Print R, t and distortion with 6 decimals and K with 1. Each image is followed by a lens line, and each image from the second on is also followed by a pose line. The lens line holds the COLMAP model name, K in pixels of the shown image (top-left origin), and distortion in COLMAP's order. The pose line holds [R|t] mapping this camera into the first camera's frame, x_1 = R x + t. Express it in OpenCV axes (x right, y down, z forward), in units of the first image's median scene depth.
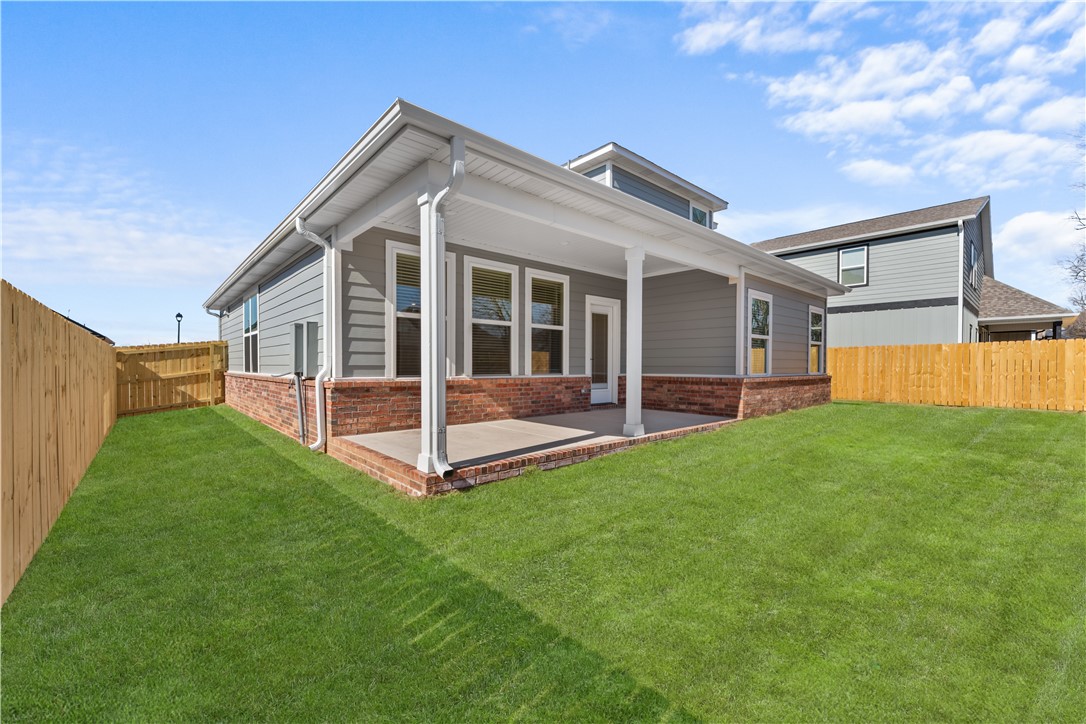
lens RADIAL K [[439.6, 0, 541.7], [0, 439.6, 367.5], [0, 0, 1]] dist [-0.001076, 0.000277]
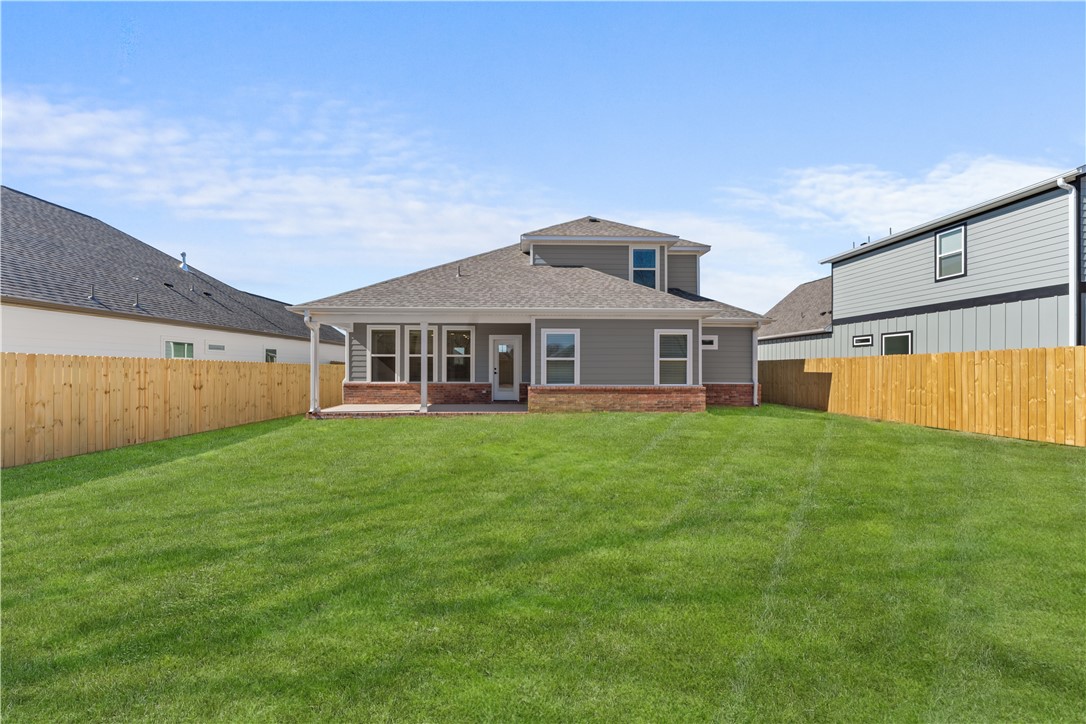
lens RADIAL K [[439.6, 0, 549.4], [0, 439.6, 364.9], [0, 0, 1]] dist [-0.001076, 0.000277]
pose [[0.775235, -0.004146, -0.631659, 1.356961], [-0.002340, 0.999953, -0.009435, -0.035078], [0.631668, 0.008792, 0.775189, -0.167834]]
